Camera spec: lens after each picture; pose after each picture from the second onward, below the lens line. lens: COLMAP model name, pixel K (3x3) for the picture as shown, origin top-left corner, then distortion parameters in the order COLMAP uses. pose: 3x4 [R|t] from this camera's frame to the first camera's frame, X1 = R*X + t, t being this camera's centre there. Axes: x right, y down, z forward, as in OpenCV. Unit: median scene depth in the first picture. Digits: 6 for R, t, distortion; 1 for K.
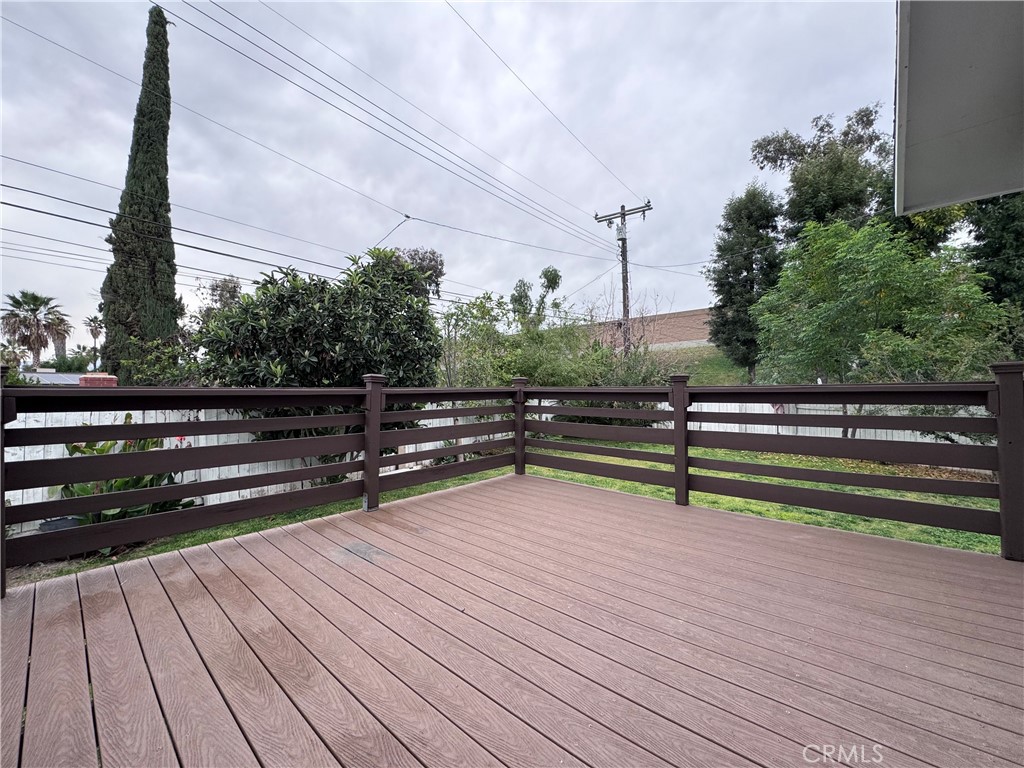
lens RADIAL K [[408.6, 0, 513.1], [0, 408.6, 388.0], [0, 0, 1]] dist [0.000639, 0.000379]
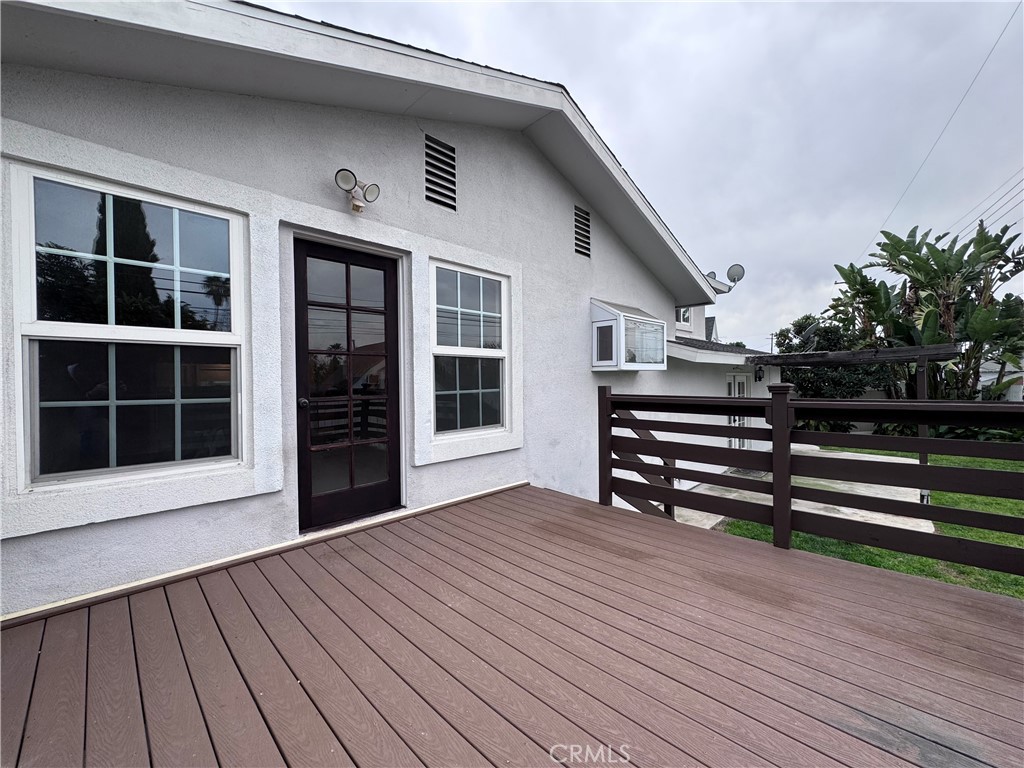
lens RADIAL K [[408.6, 0, 513.5], [0, 408.6, 381.4], [0, 0, 1]] dist [0.000639, 0.000379]
pose [[-0.998889, 0.015975, 0.044342, 0.091676], [0.015762, 0.999863, -0.005142, -0.048913], [-0.044418, -0.004437, -0.999003, 1.280621]]
